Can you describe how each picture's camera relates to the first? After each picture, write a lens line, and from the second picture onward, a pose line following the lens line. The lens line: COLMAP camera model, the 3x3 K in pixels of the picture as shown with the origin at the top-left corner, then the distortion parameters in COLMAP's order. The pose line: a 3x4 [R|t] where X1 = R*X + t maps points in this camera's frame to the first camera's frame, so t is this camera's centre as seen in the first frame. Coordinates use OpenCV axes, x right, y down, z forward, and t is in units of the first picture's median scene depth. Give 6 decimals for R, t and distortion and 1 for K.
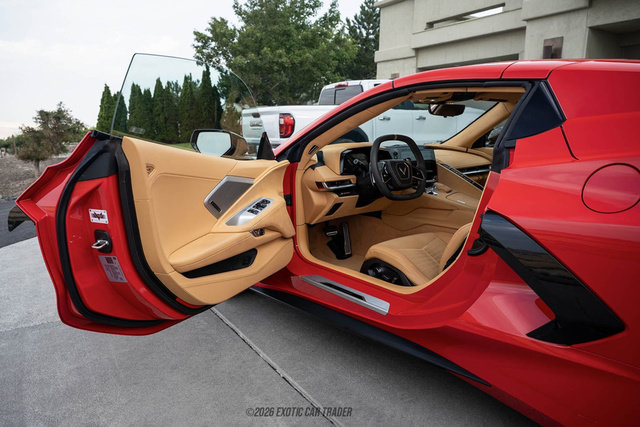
lens RADIAL K [[466.9, 0, 305.3], [0, 466.9, 195.1], [0, 0, 1]] dist [-0.005860, -0.001796]
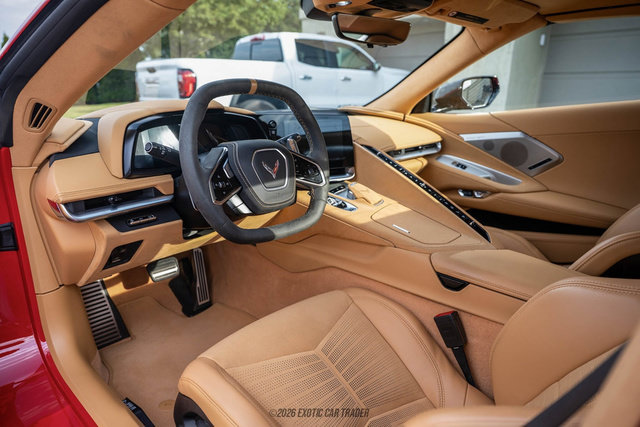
lens RADIAL K [[438.7, 0, 320.0], [0, 438.7, 213.5], [0, 0, 1]] dist [-0.000310, 0.002693]
pose [[0.984482, -0.029064, 0.173060, 0.011611], [0.006897, 0.991836, 0.127335, -0.003964], [-0.175348, -0.124166, 0.976645, 0.038354]]
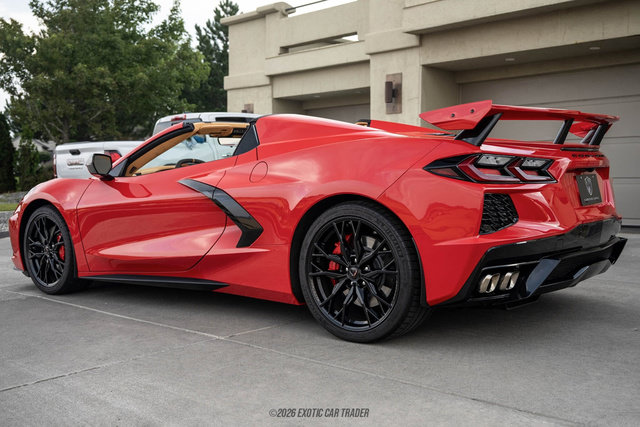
lens RADIAL K [[658.0, 0, 329.6], [0, 658.0, 213.2], [0, 0, 1]] dist [0.002433, -0.012222]
pose [[0.961951, -0.029908, 0.271579, 0.002718], [0.052220, 0.995792, -0.075304, 0.013026], [-0.268184, 0.086621, 0.959465, -0.064082]]
